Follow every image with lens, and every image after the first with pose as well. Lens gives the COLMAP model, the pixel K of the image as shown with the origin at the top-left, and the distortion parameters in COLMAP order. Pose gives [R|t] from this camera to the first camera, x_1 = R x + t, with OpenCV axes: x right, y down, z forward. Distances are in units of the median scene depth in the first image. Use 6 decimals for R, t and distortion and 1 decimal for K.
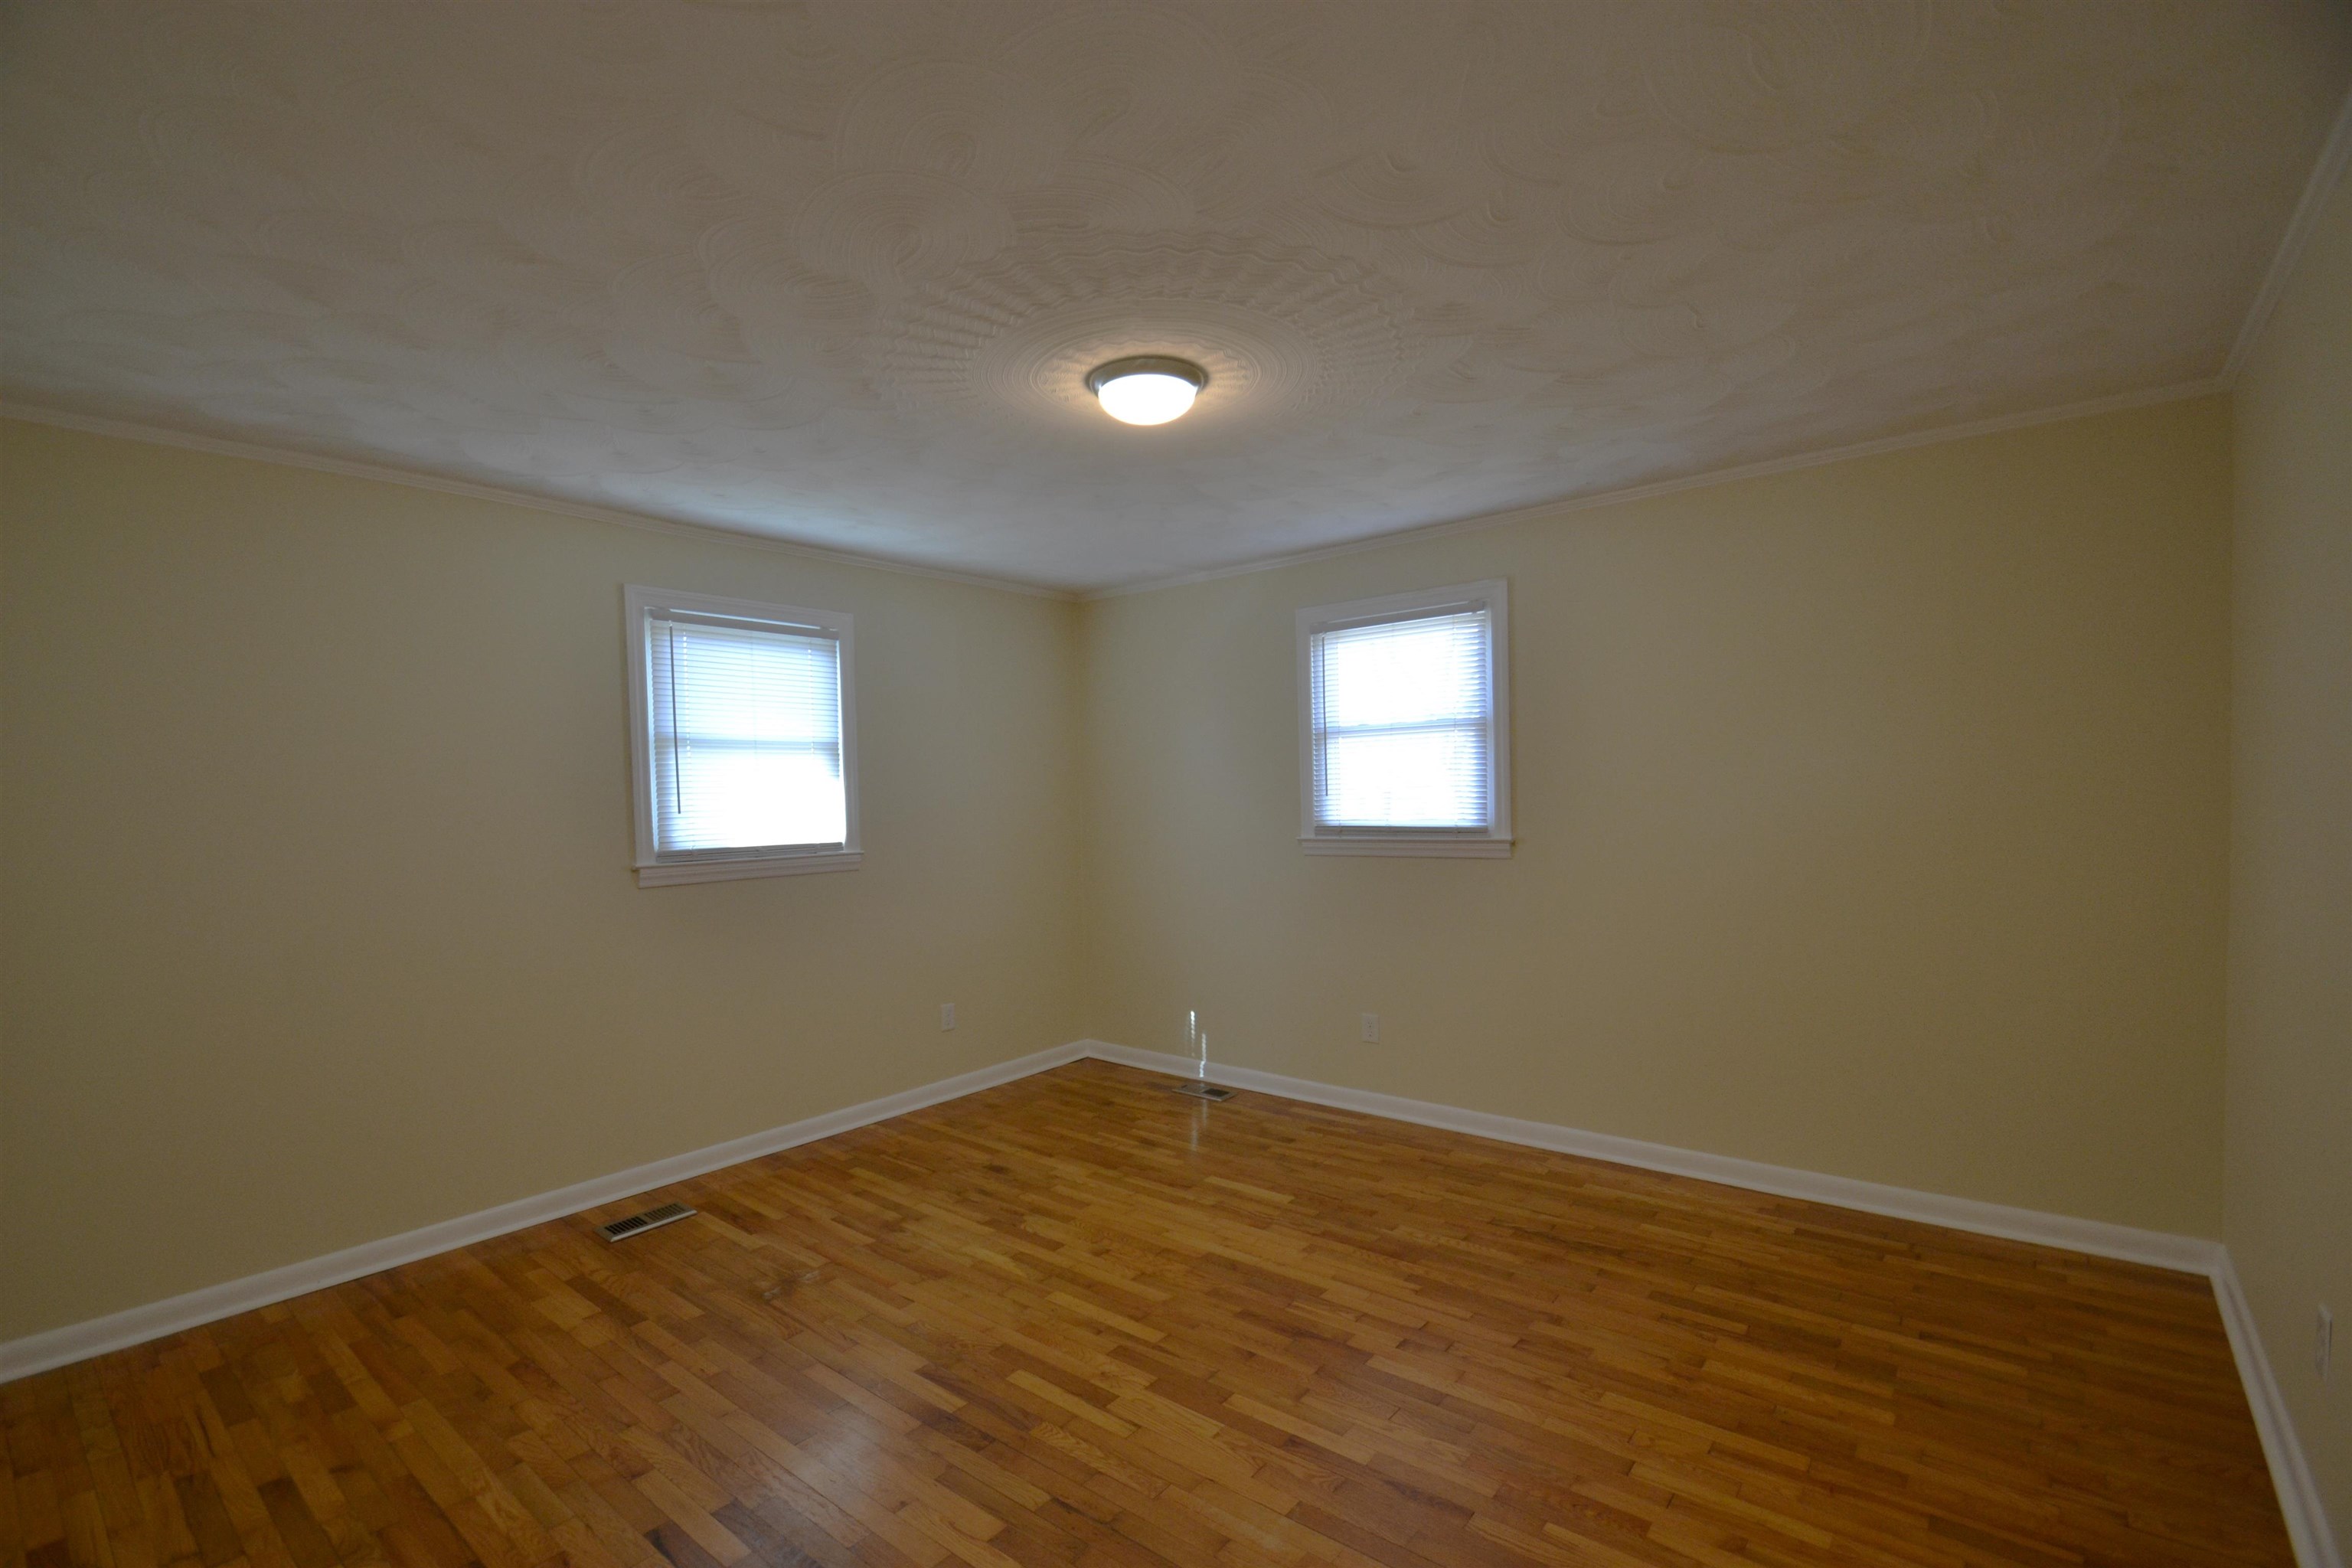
lens RADIAL K [[1060.0, 0, 1145.7], [0, 1060.0, 834.8], [0, 0, 1]] dist [0.009299, -0.014388]
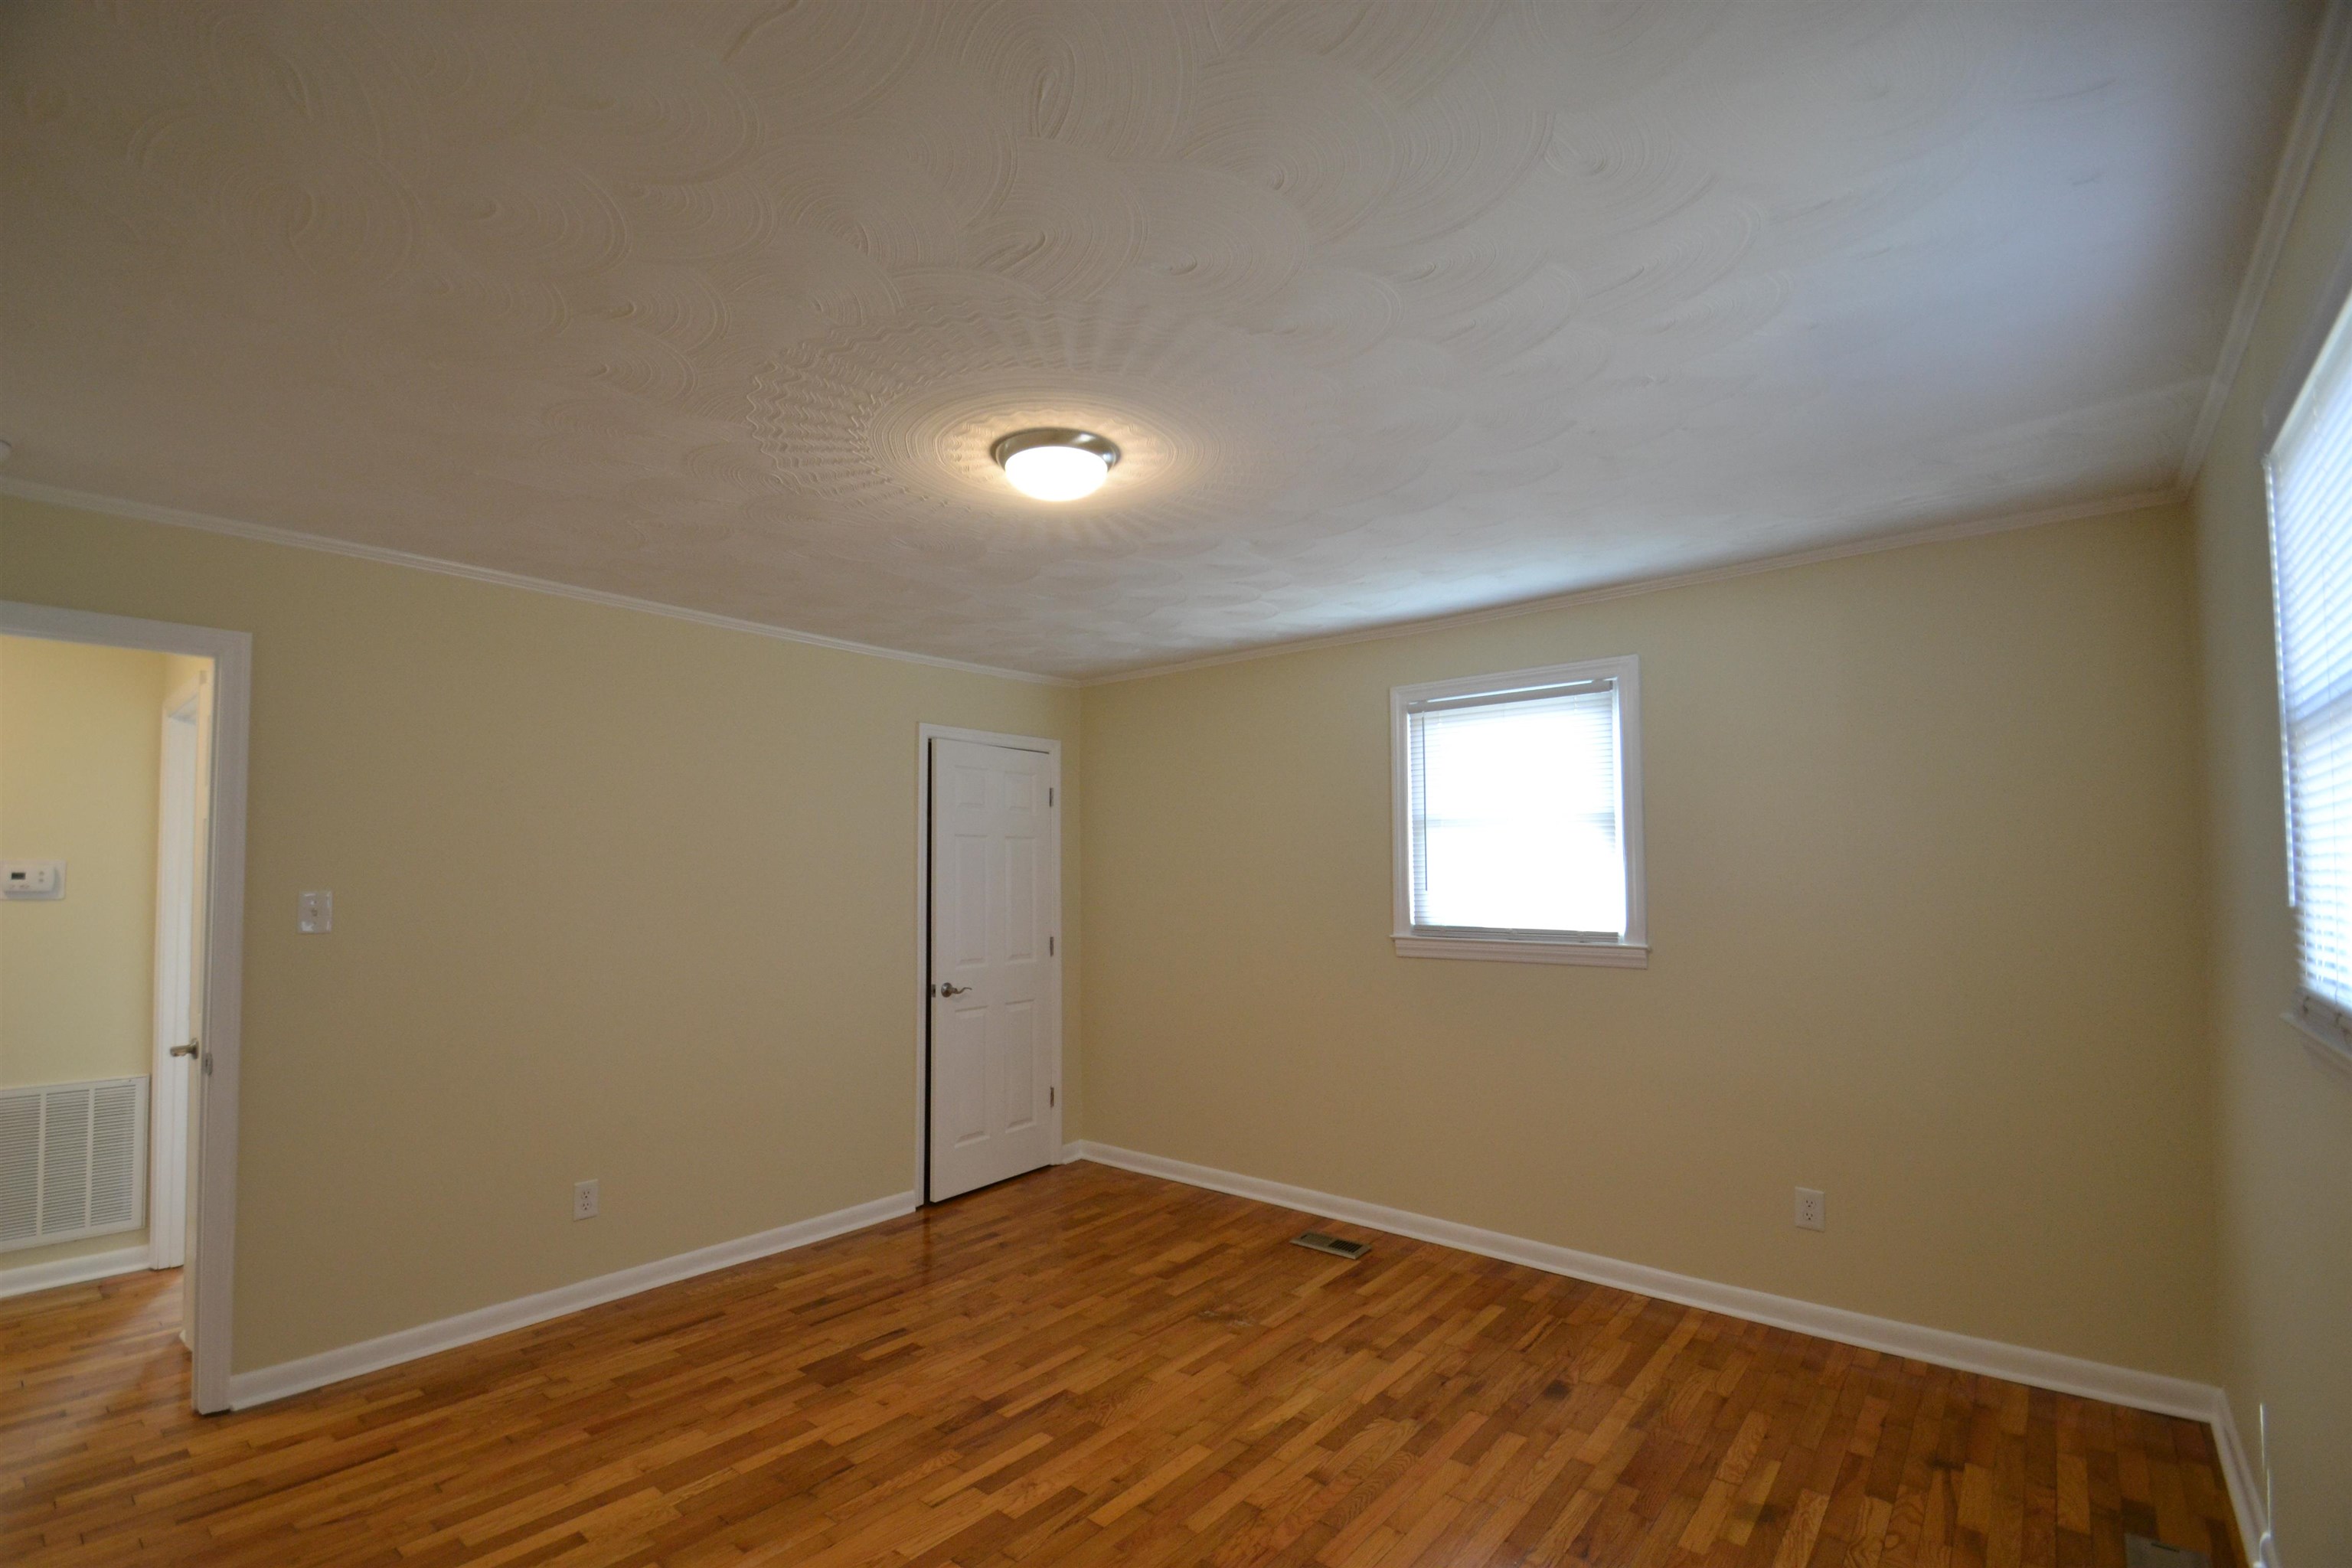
lens RADIAL K [[1060.0, 0, 1145.7], [0, 1060.0, 834.8], [0, 0, 1]] dist [0.009299, -0.014388]
pose [[-0.021250, -0.015787, -0.999650, 0.675067], [-0.037760, 0.999175, -0.014976, -0.052841], [0.999061, 0.037429, -0.021829, 0.796291]]
